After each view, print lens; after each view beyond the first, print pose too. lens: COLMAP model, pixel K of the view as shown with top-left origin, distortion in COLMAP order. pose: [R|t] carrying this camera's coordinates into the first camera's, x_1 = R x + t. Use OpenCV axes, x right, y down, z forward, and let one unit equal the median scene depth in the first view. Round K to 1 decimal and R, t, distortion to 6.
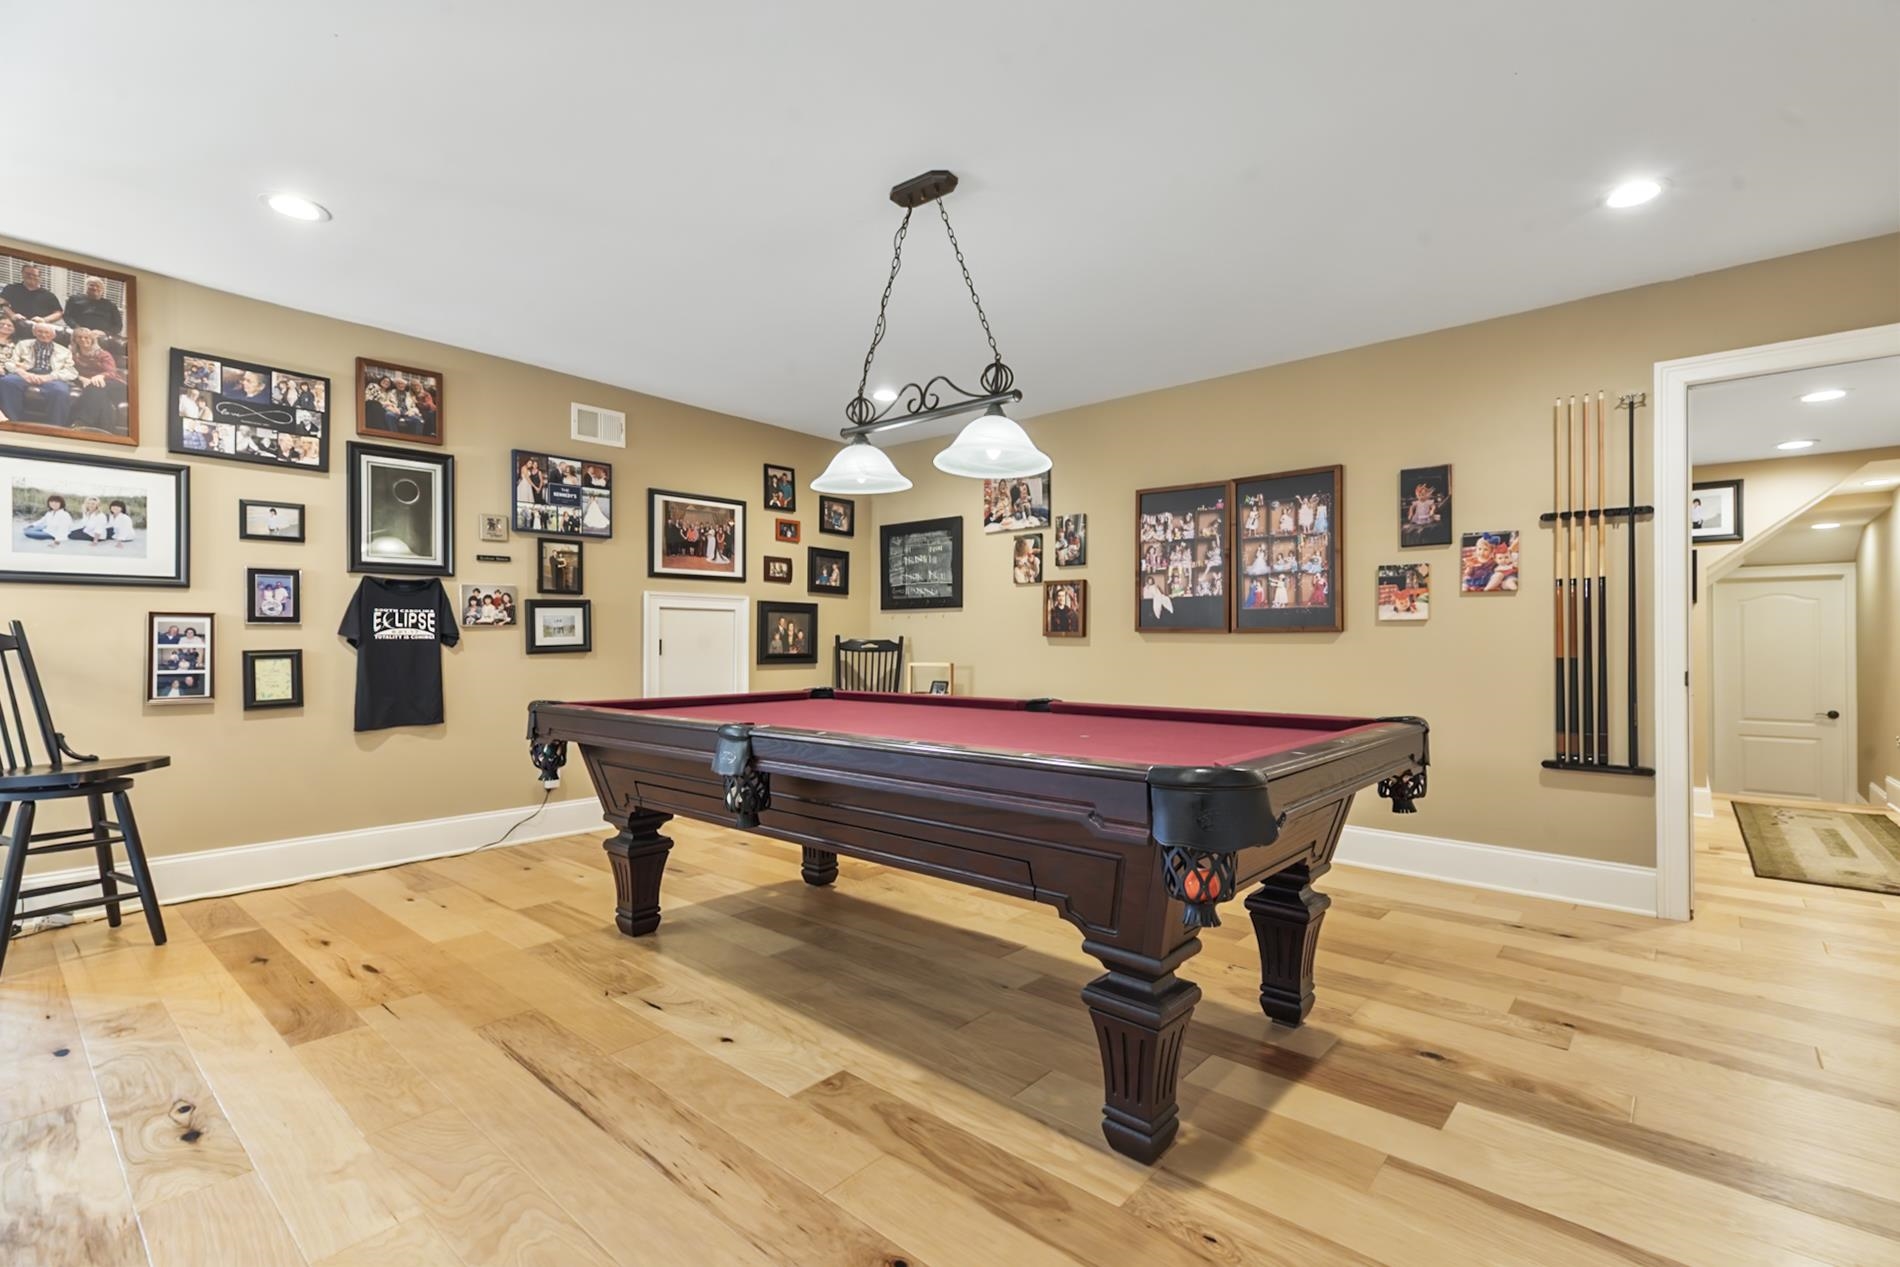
lens RADIAL K [[849.8, 0, 948.7], [0, 849.8, 636.2], [0, 0, 1]] dist [0.010614, 0.000059]
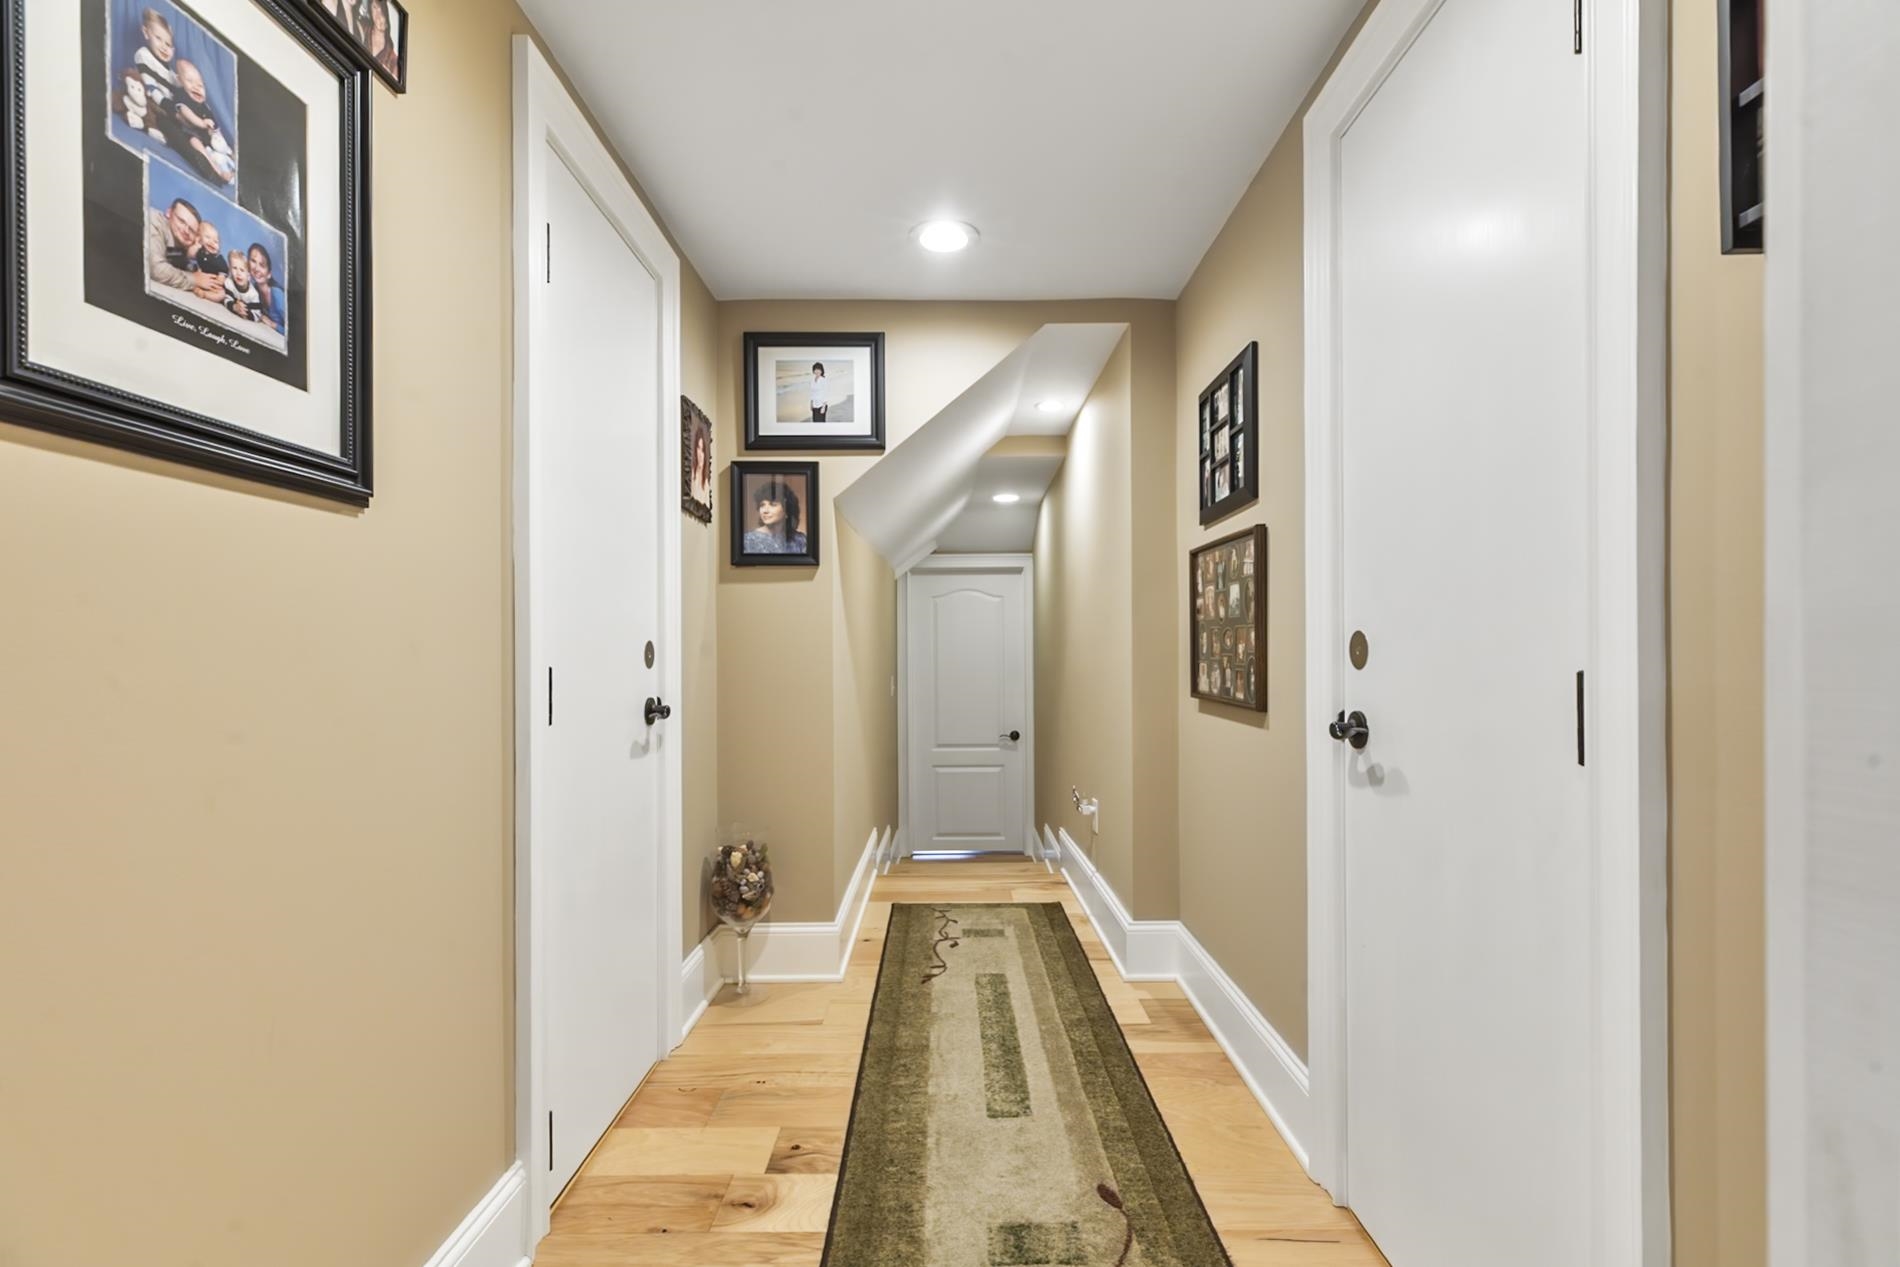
lens RADIAL K [[849.8, 0, 952.1], [0, 849.8, 645.7], [0, 0, 1]] dist [0.010614, 0.000059]
pose [[0.755093, 0.000666, 0.655618, 0.711373], [0.003617, 0.999980, -0.005182, 0.013356], [-0.655608, 0.006284, 0.755075, 0.669539]]
